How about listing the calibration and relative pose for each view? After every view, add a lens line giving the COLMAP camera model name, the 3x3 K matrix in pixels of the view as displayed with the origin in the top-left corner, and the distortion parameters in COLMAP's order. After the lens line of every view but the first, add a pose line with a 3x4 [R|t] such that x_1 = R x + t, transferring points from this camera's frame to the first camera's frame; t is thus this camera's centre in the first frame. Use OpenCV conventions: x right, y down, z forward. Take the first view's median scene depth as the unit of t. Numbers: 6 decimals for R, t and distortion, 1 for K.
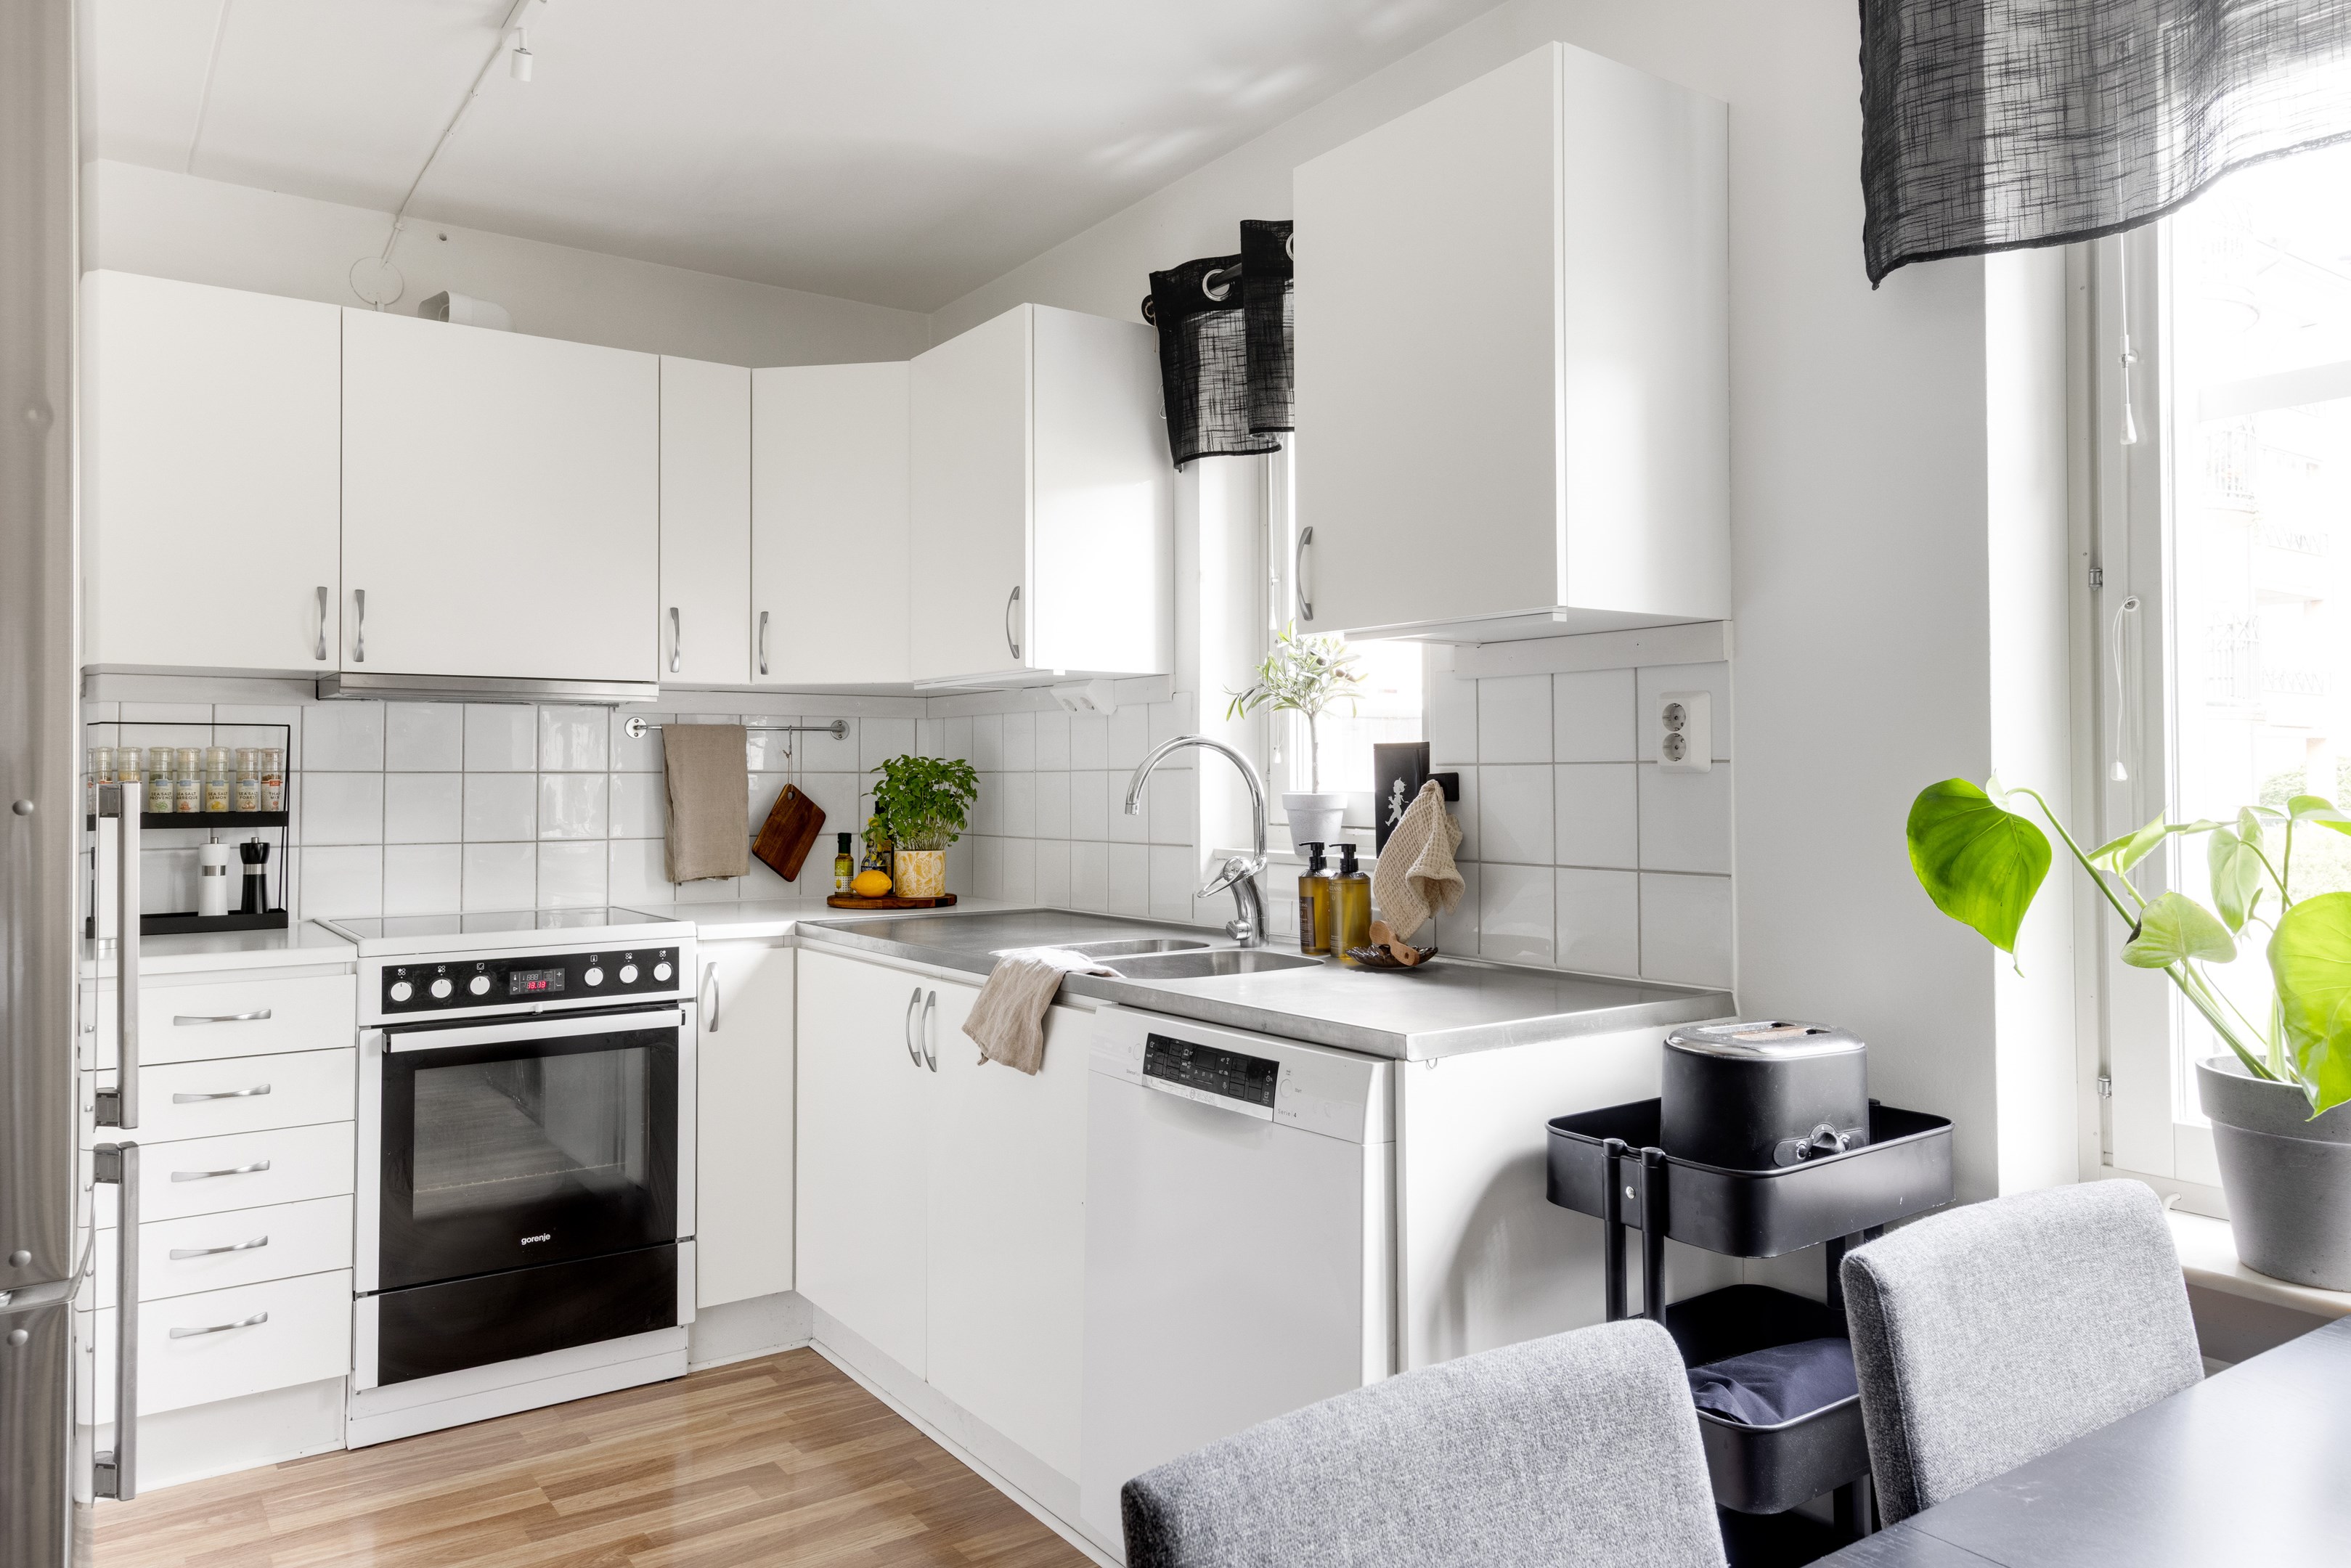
lens RADIAL K [[1554.5, 0, 1175.5], [0, 1554.5, 784.0], [0, 0, 1]] dist [-0.001991, -0.000891]
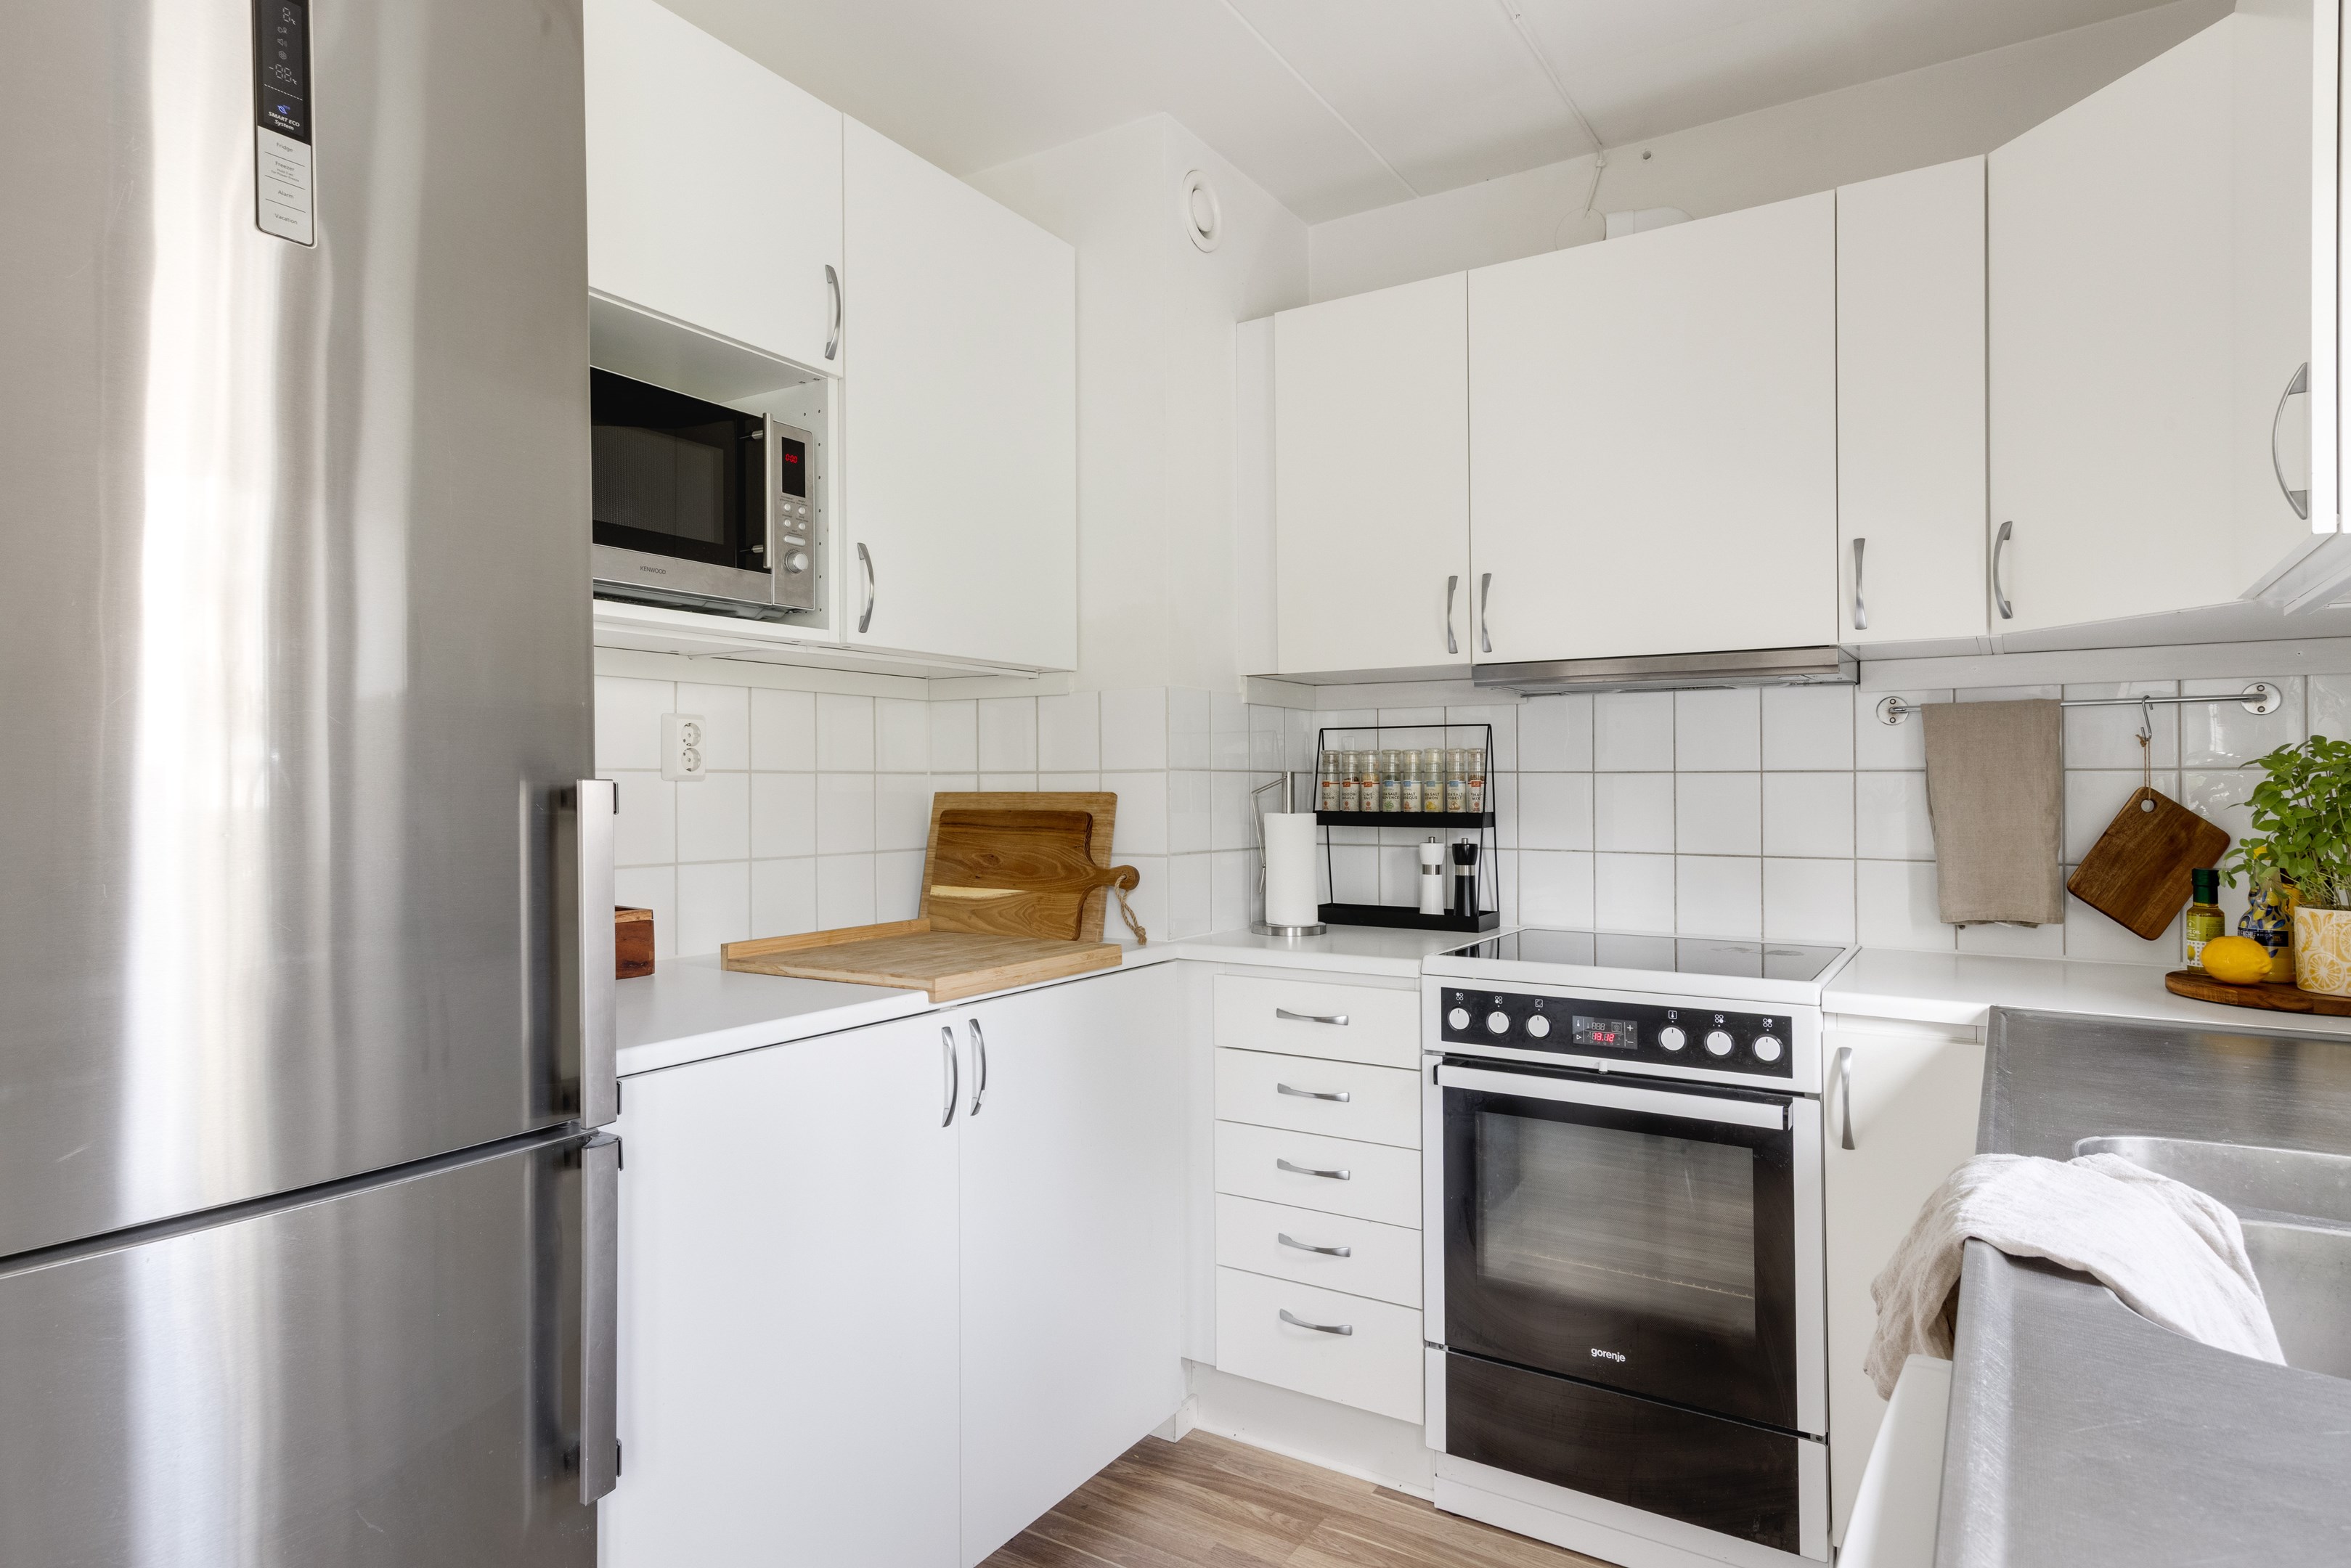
lens RADIAL K [[1355.3, 0, 1175.5], [0, 1355.3, 784.0], [0, 0, 1]] dist [0.005864, 0.002501]
pose [[0.382234, 0.001147, -0.924065, 0.141092], [-0.003939, 0.999992, -0.000388, 0.000534], [0.924057, 0.003788, 0.382235, 0.503467]]
